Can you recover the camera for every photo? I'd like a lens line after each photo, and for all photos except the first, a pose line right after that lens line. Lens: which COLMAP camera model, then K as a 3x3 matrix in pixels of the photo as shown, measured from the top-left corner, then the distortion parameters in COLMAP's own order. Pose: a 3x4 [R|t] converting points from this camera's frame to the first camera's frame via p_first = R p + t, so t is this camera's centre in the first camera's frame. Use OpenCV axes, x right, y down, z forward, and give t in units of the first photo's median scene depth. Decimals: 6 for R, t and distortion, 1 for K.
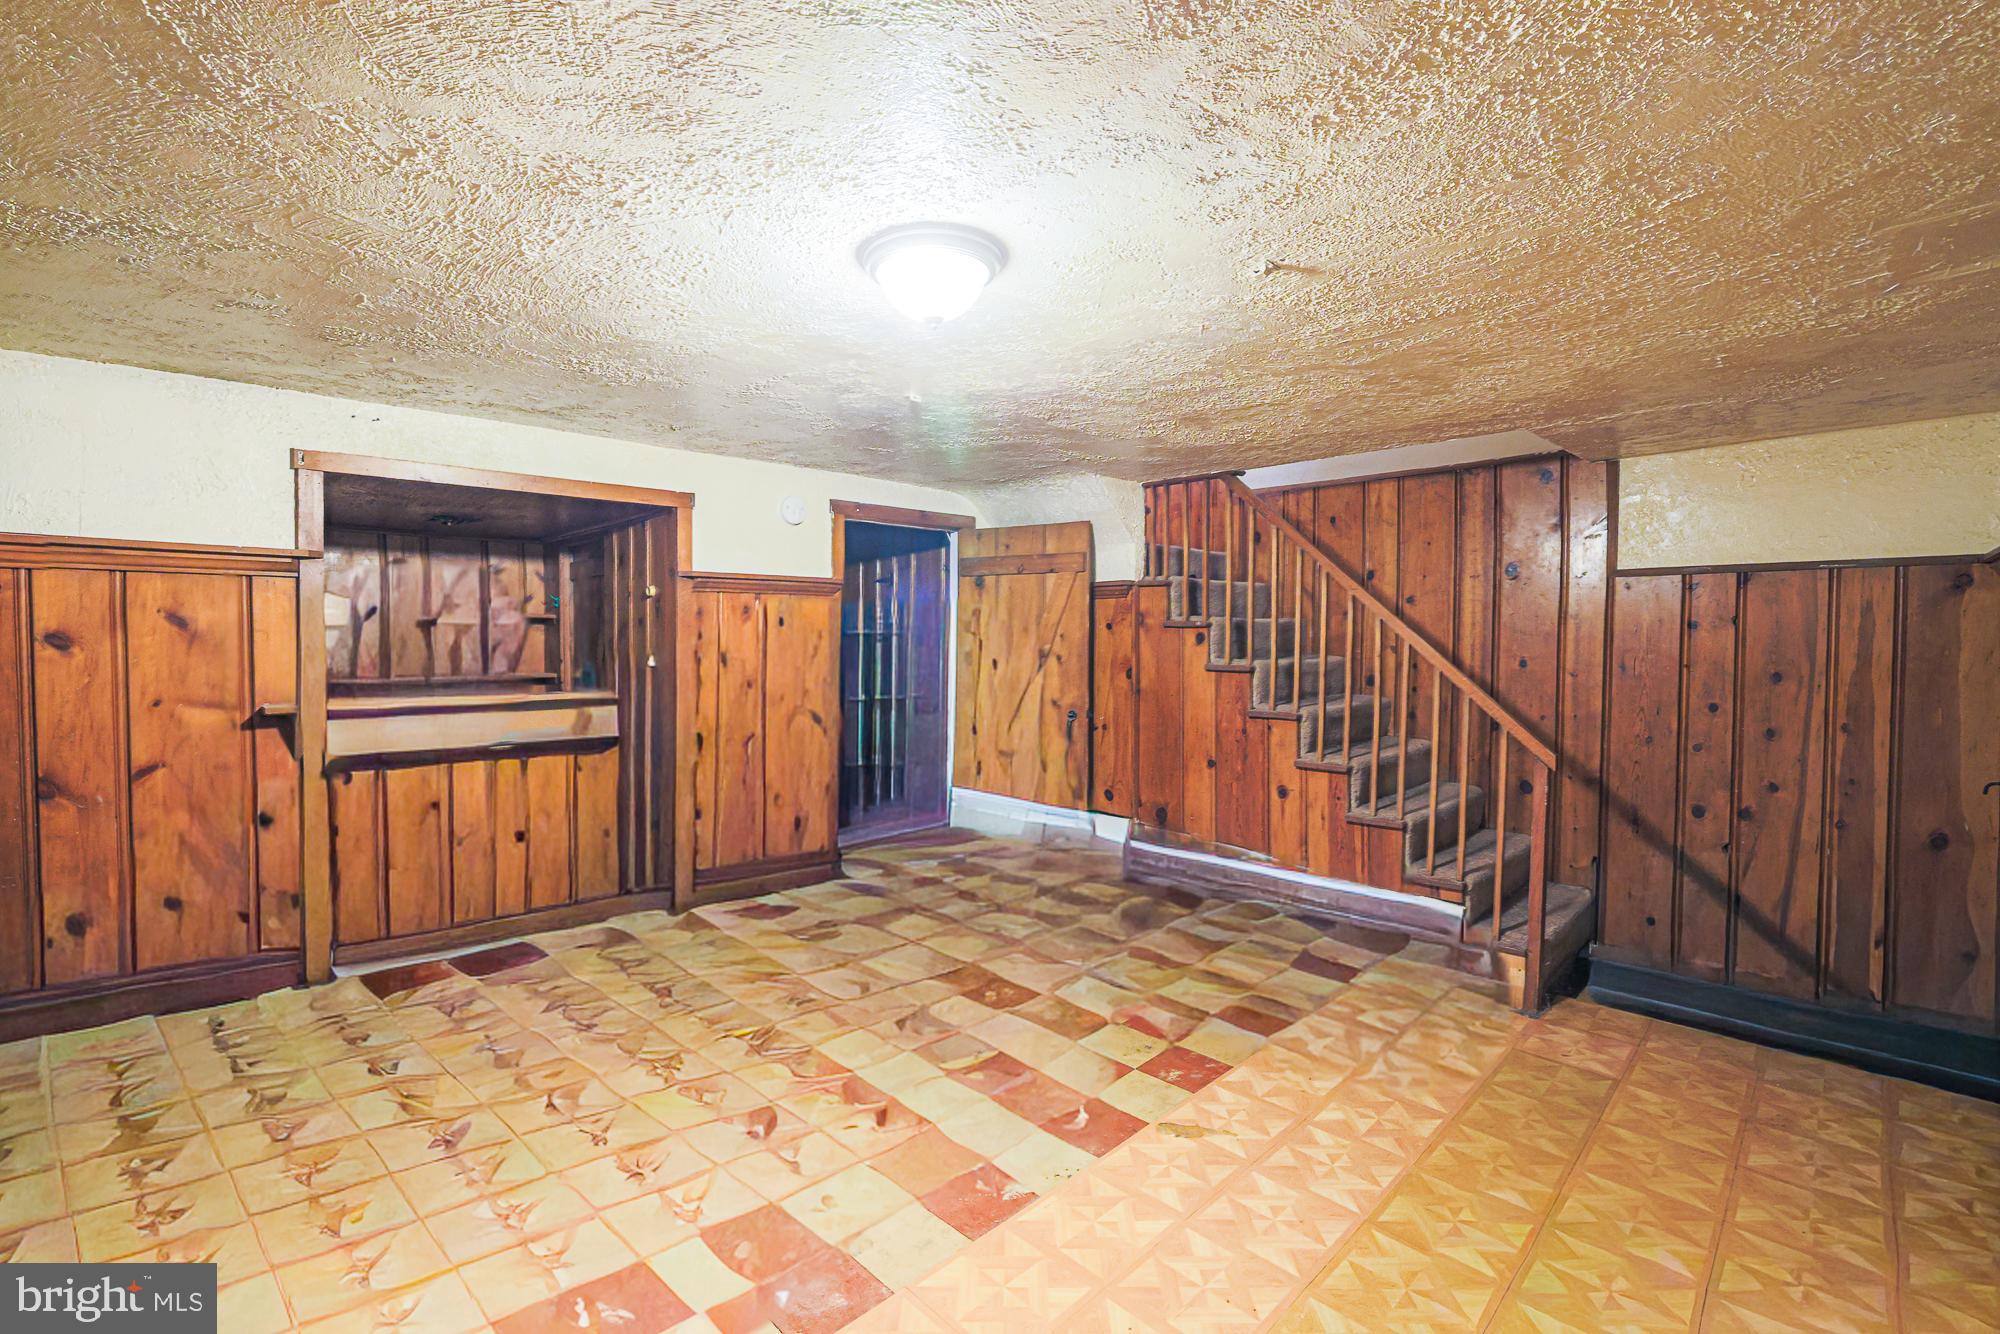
lens RADIAL K [[879.7, 0, 993.5], [0, 879.7, 663.6], [0, 0, 1]] dist [-0.052654, 0.019002]
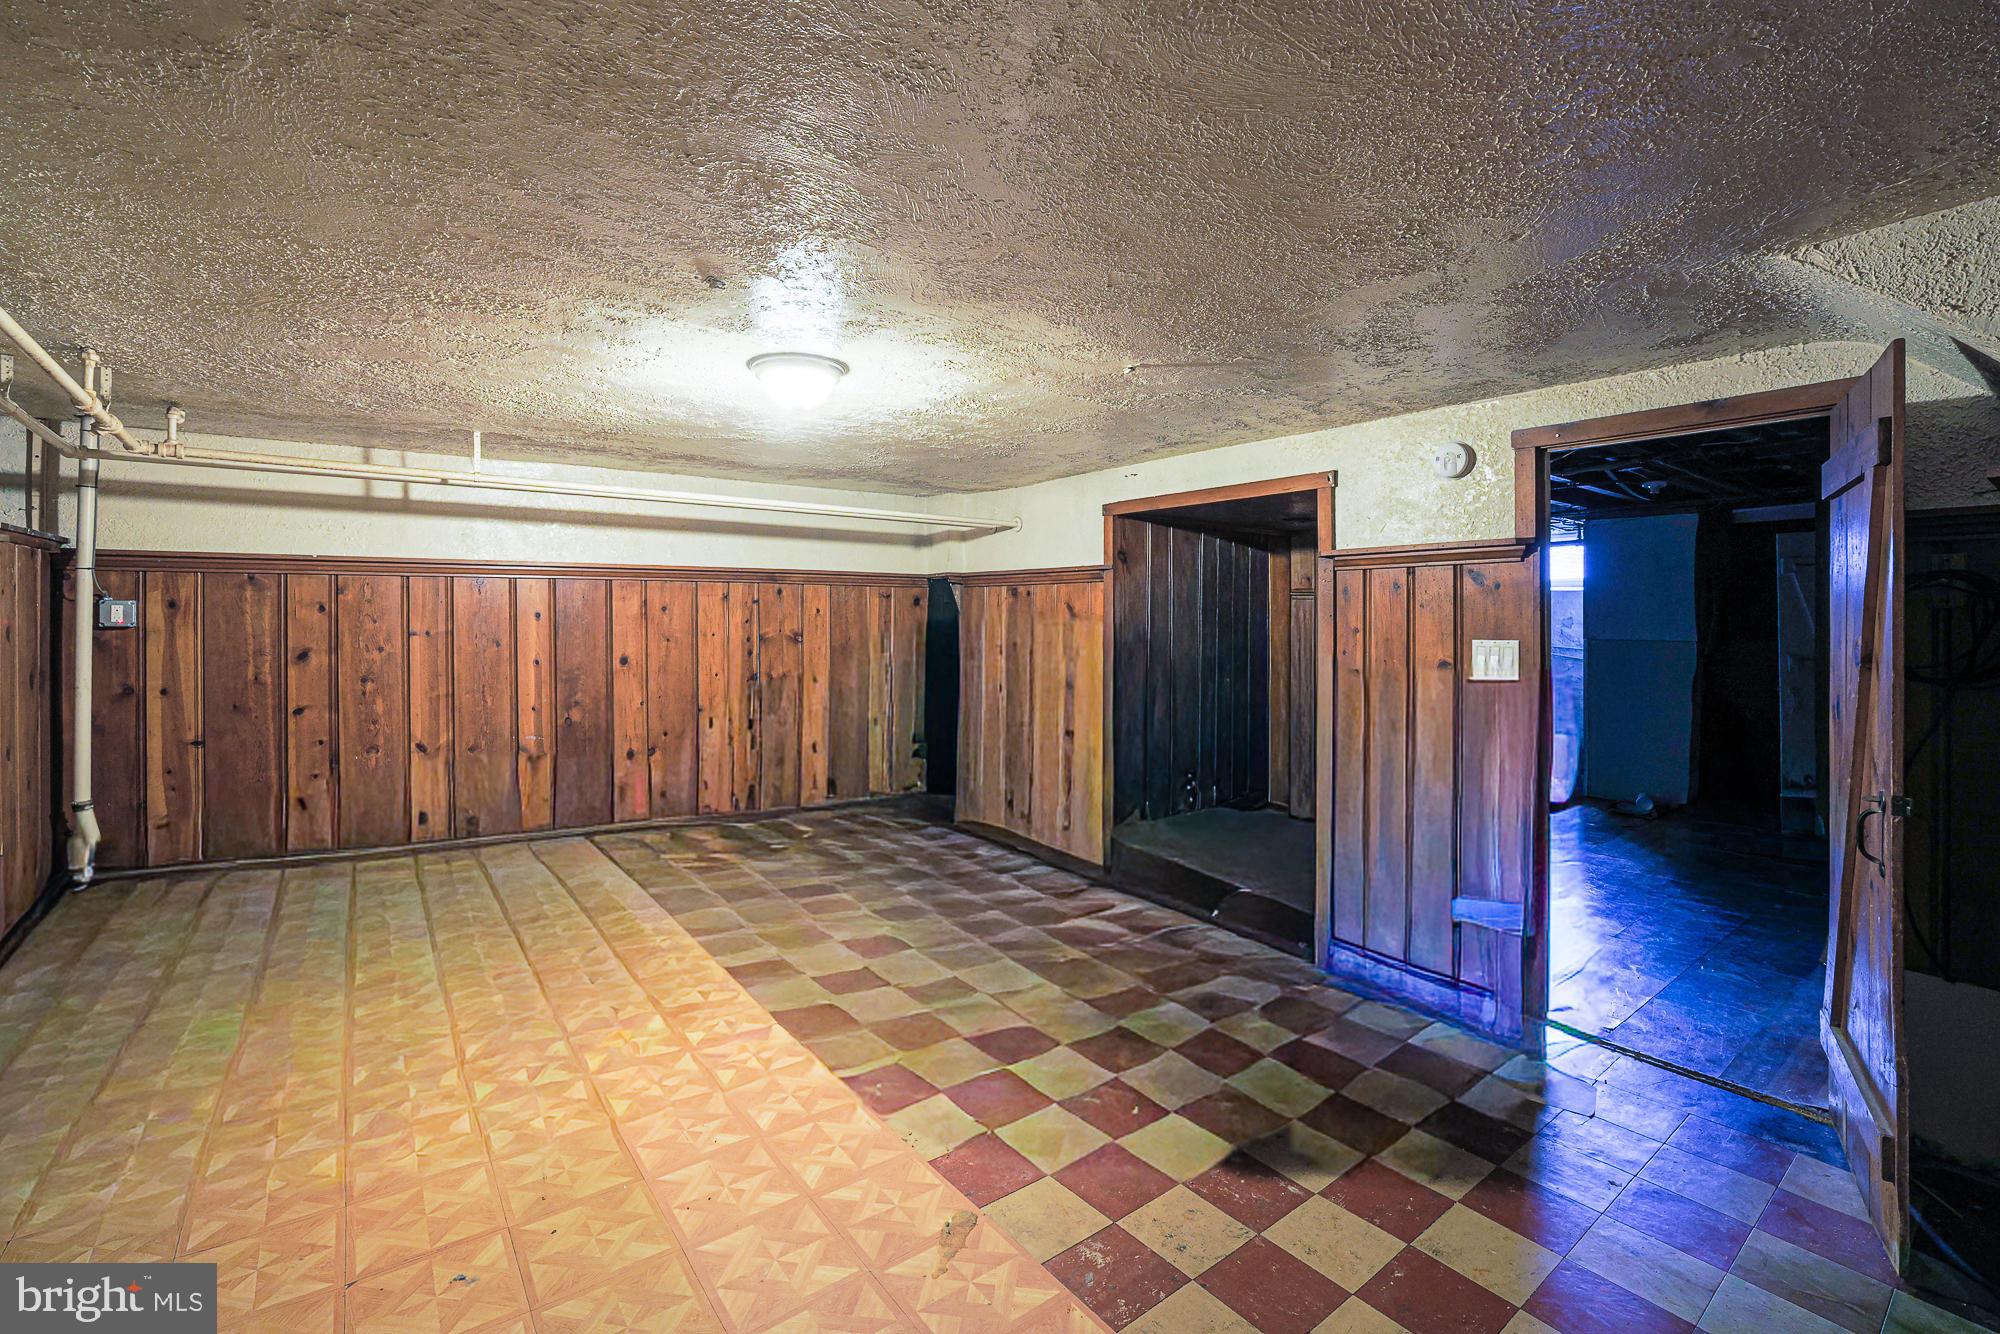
lens RADIAL K [[879.7, 0, 993.5], [0, 879.7, 663.6], [0, 0, 1]] dist [-0.052654, 0.019002]
pose [[-0.136788, 0.056531, -0.988986, 0.894267], [-0.029577, 0.997692, 0.061120, -0.039914], [0.990159, 0.037612, -0.134801, 1.018942]]
